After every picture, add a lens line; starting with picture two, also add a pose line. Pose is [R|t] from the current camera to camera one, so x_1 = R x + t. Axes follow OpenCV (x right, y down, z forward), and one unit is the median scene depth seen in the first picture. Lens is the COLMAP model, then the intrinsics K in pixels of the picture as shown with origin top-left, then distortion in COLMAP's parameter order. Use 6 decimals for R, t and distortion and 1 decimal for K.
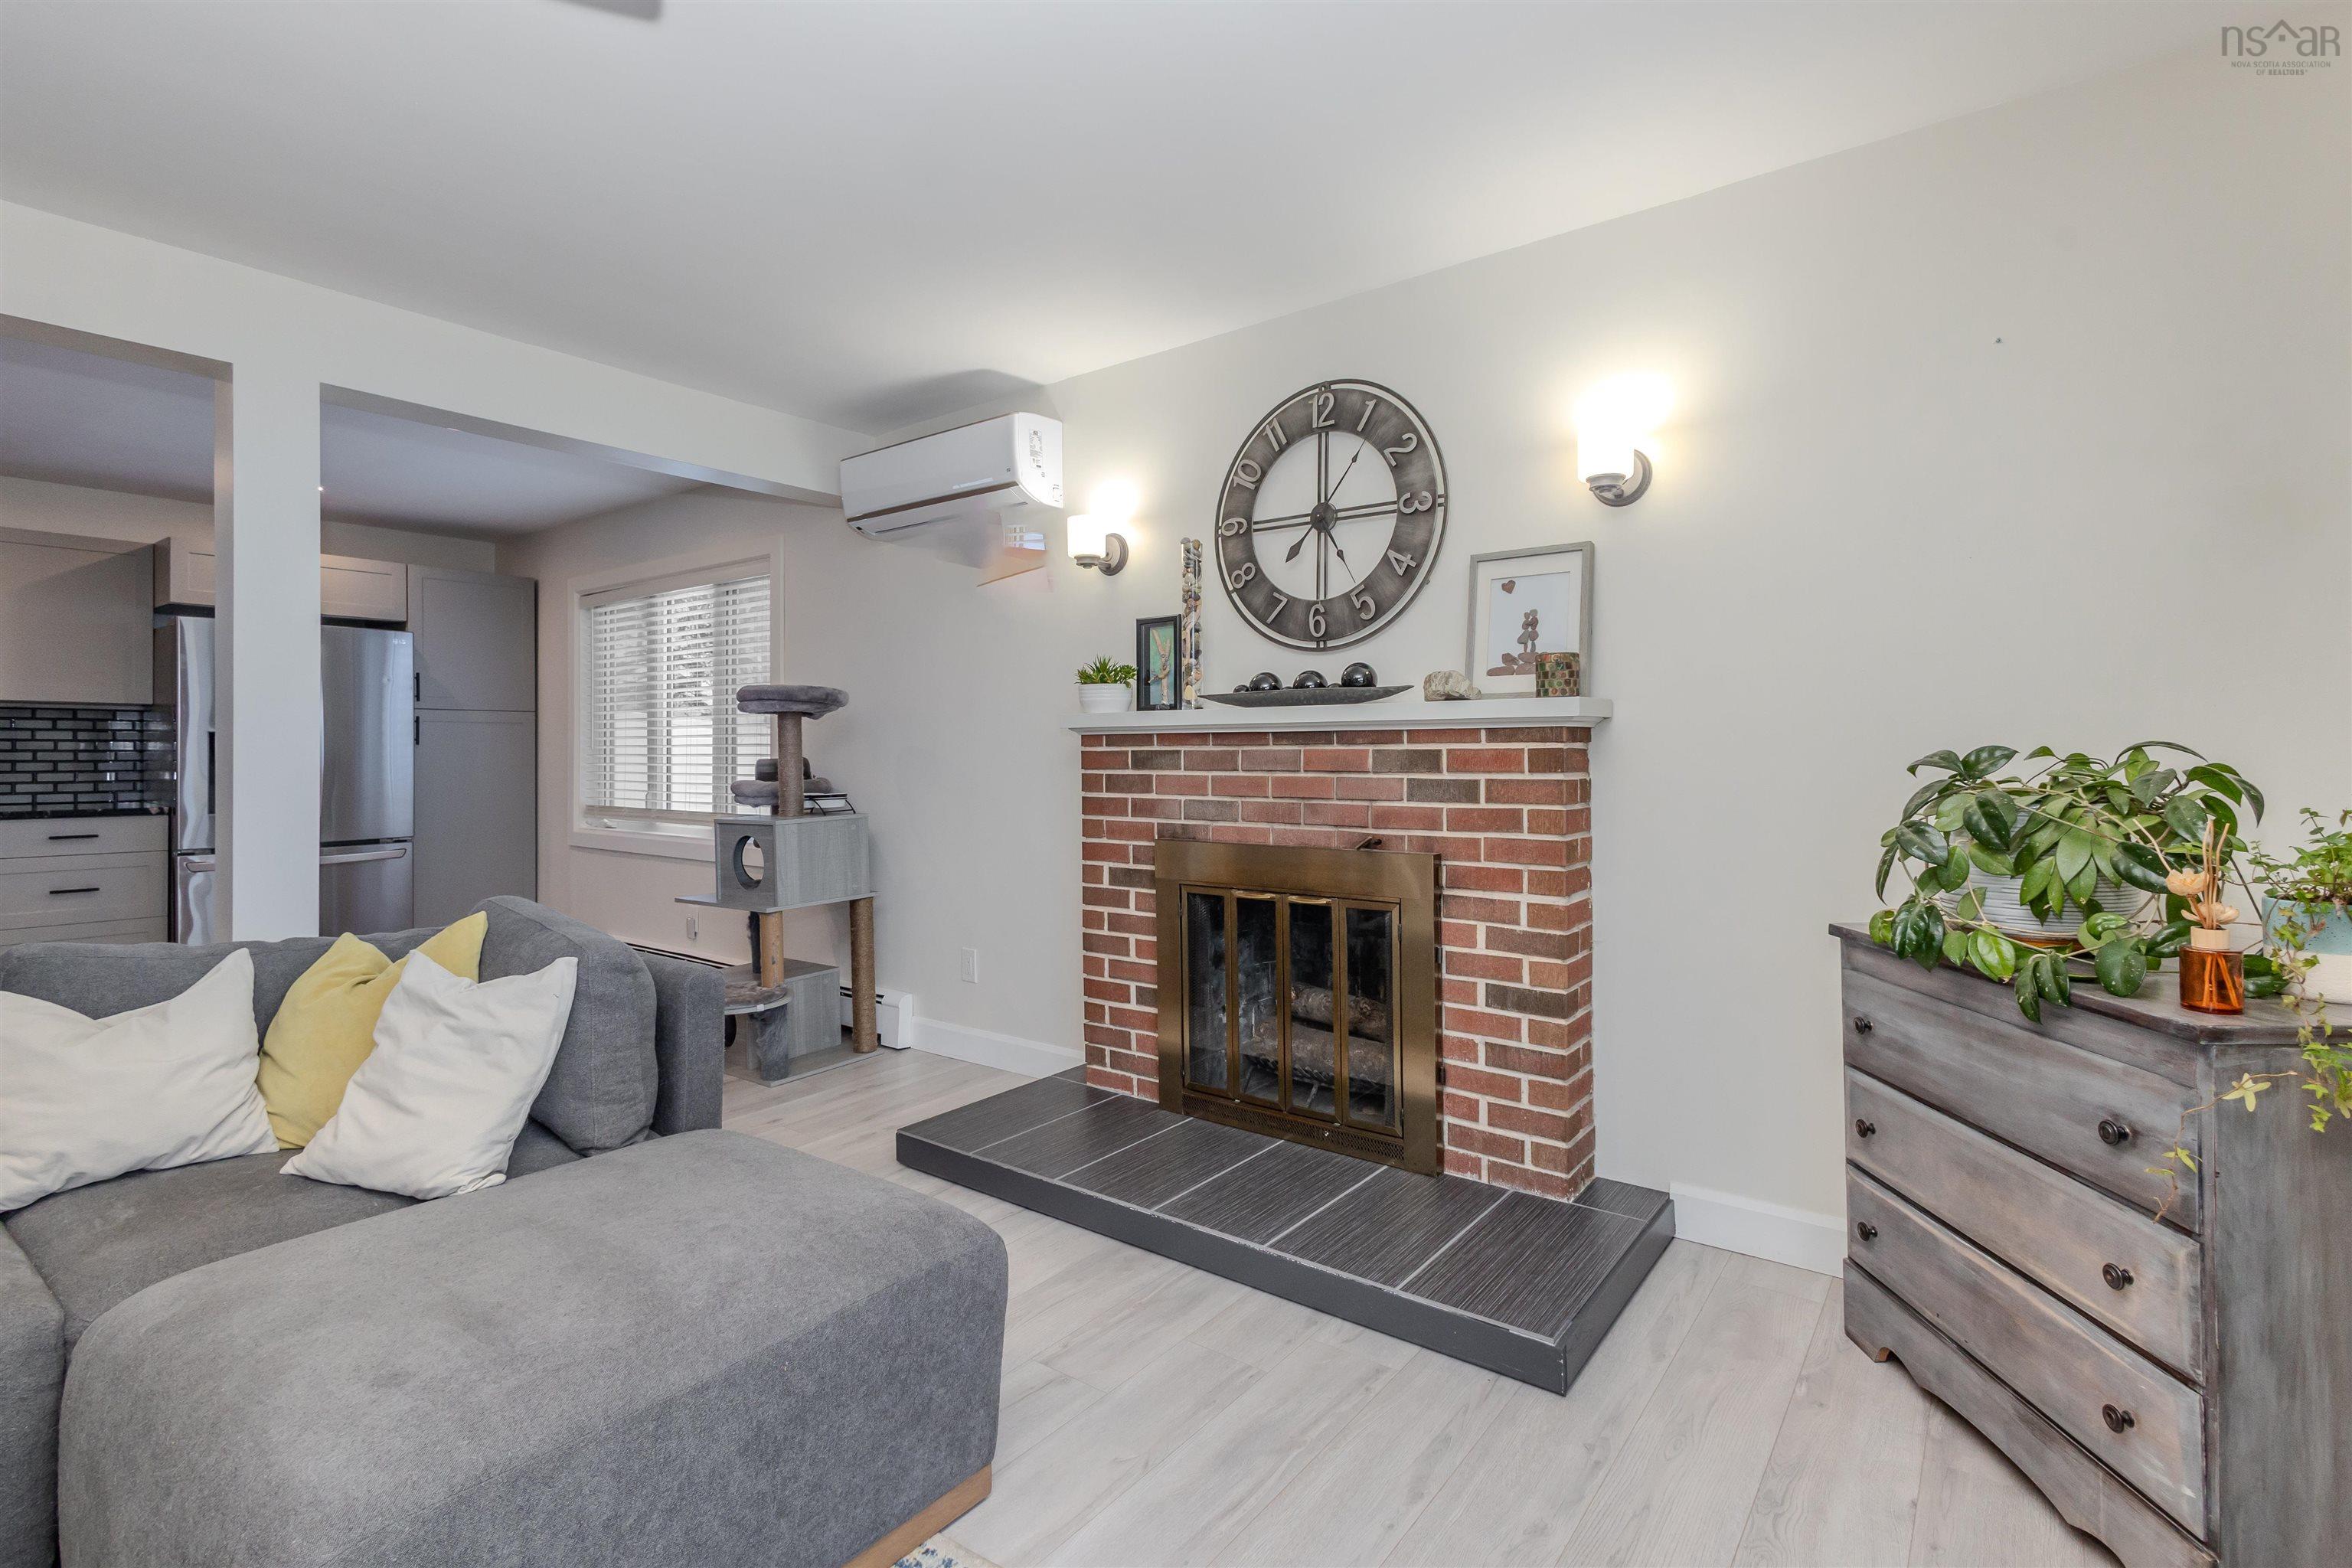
lens RADIAL K [[1089.1, 0, 1195.7], [0, 1089.1, 754.2], [0, 0, 1]] dist [0.002811, 0.000210]
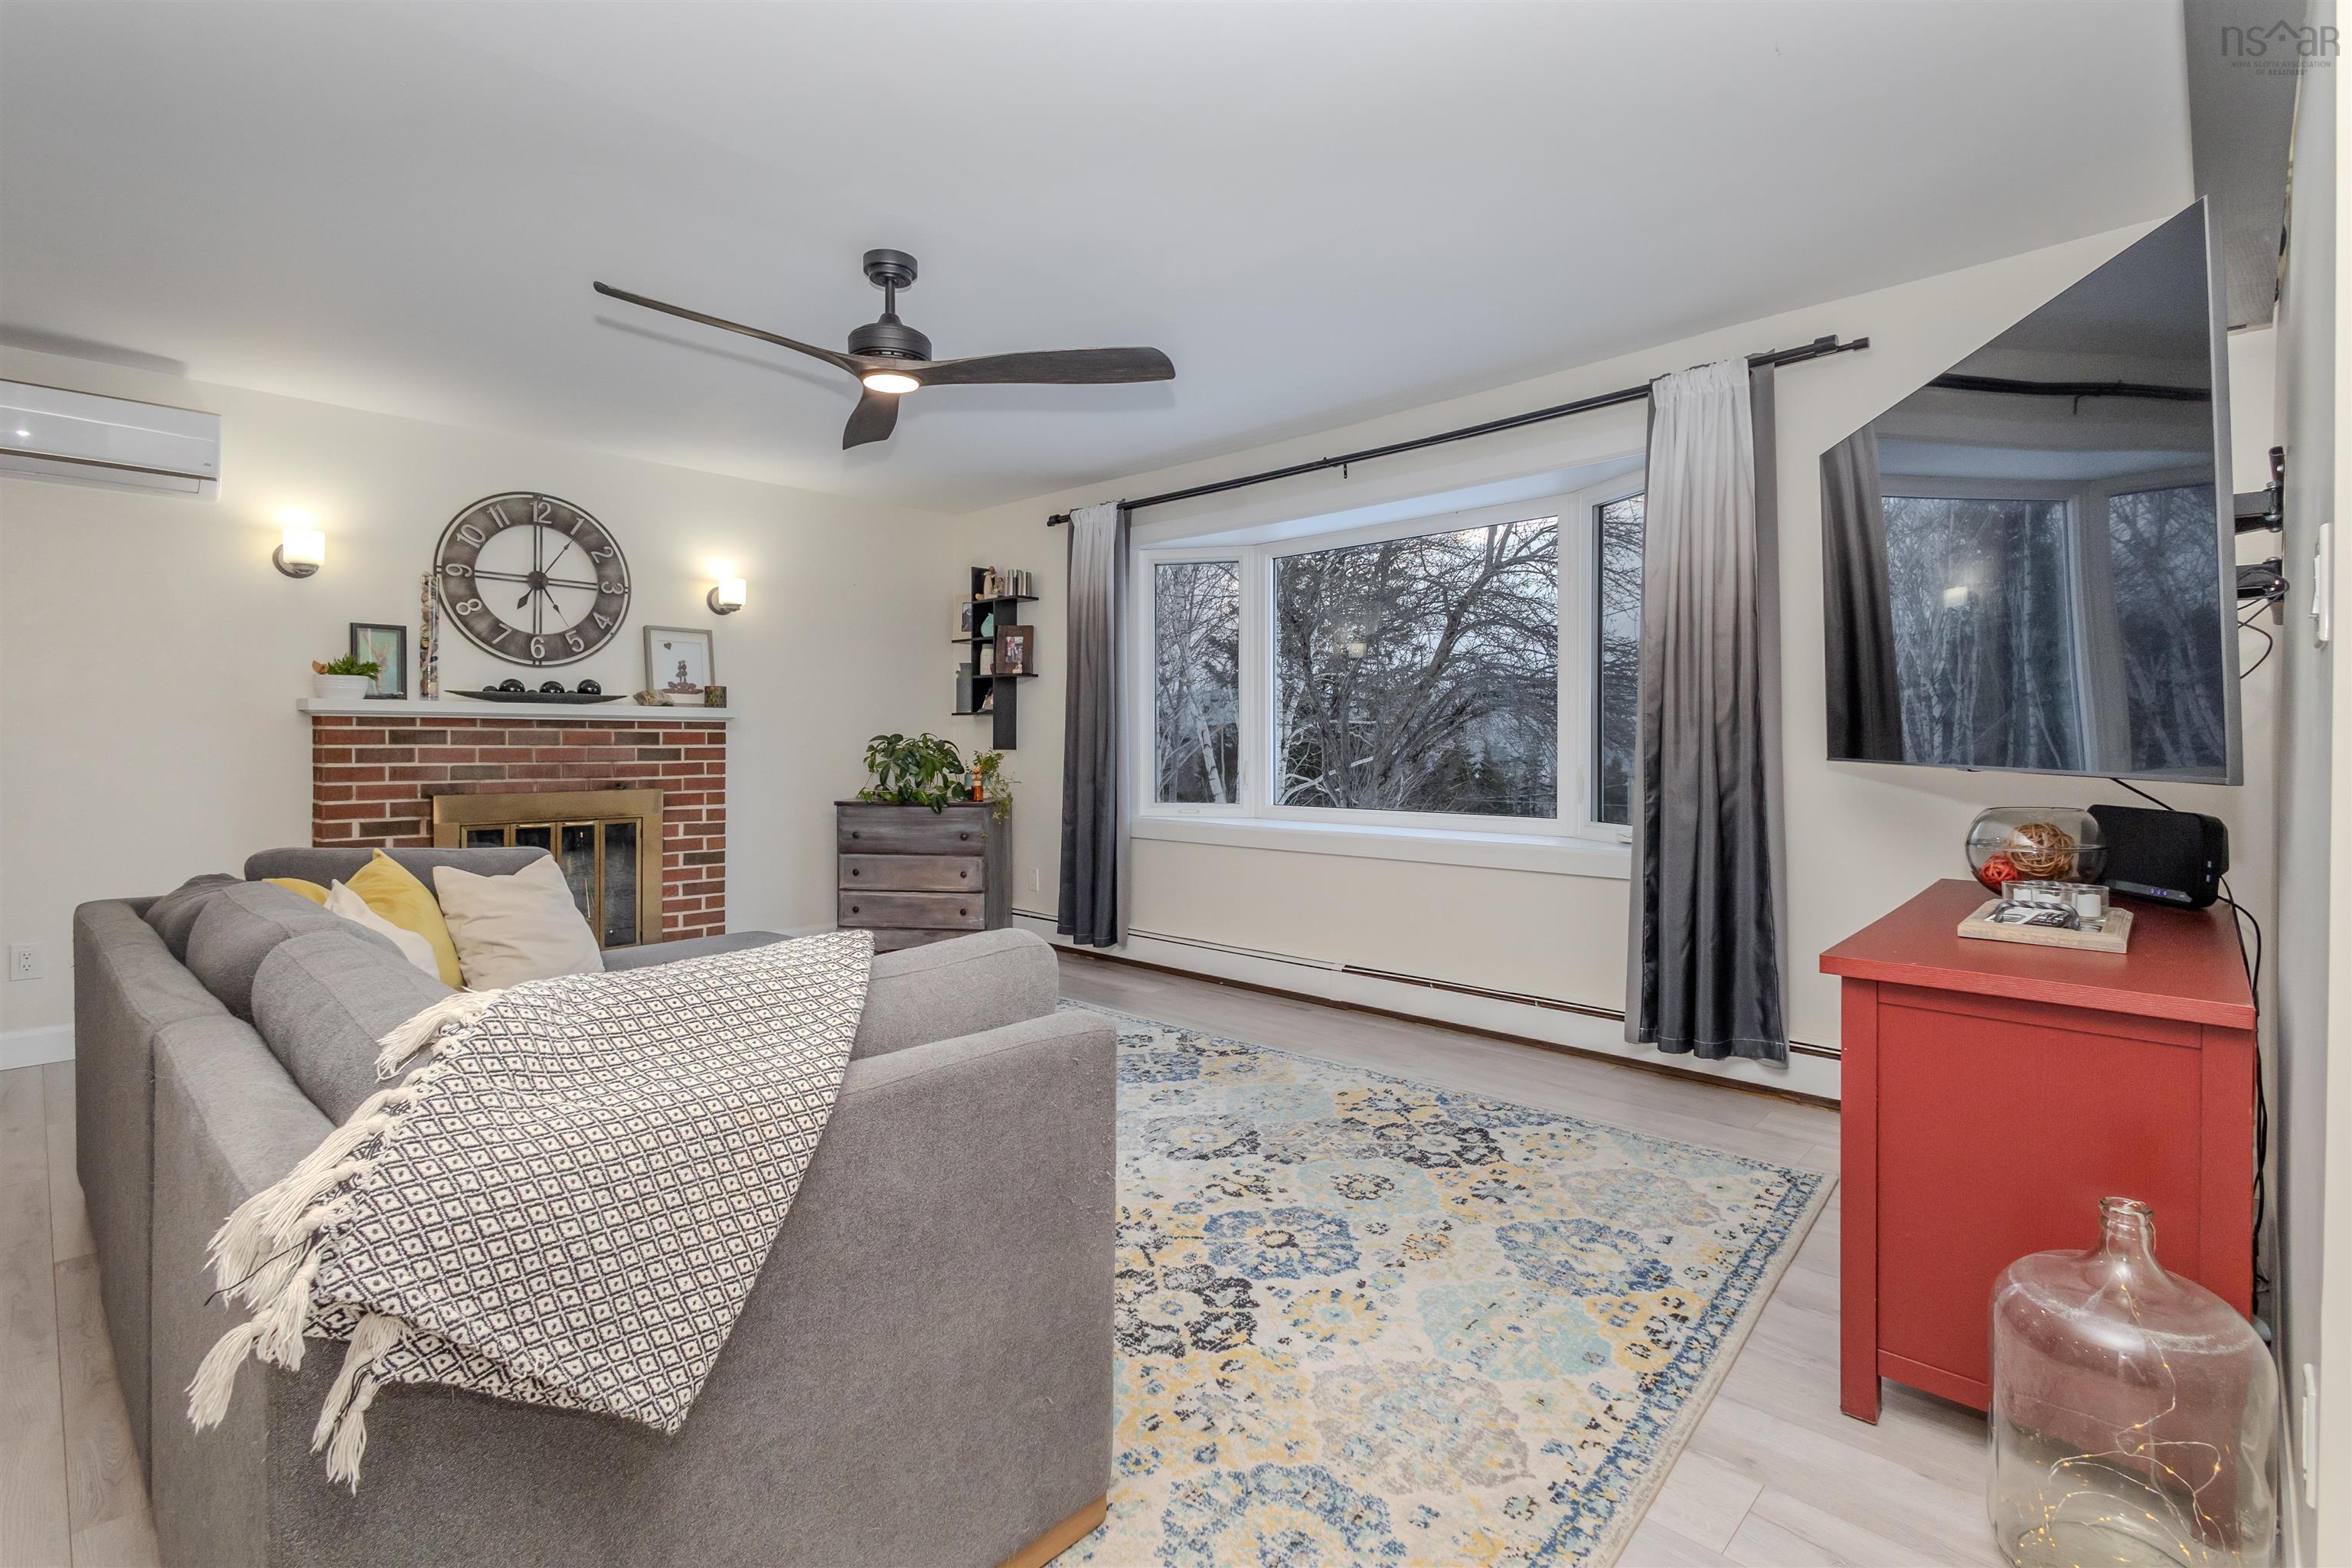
lens RADIAL K [[1089.1, 0, 1195.7], [0, 1089.1, 754.2], [0, 0, 1]] dist [0.002811, 0.000210]
pose [[0.103086, -0.007985, 0.994640, -1.355591], [-0.002985, 0.999961, 0.008337, 0.013117], [-0.994668, -0.003828, 0.103058, -0.089938]]
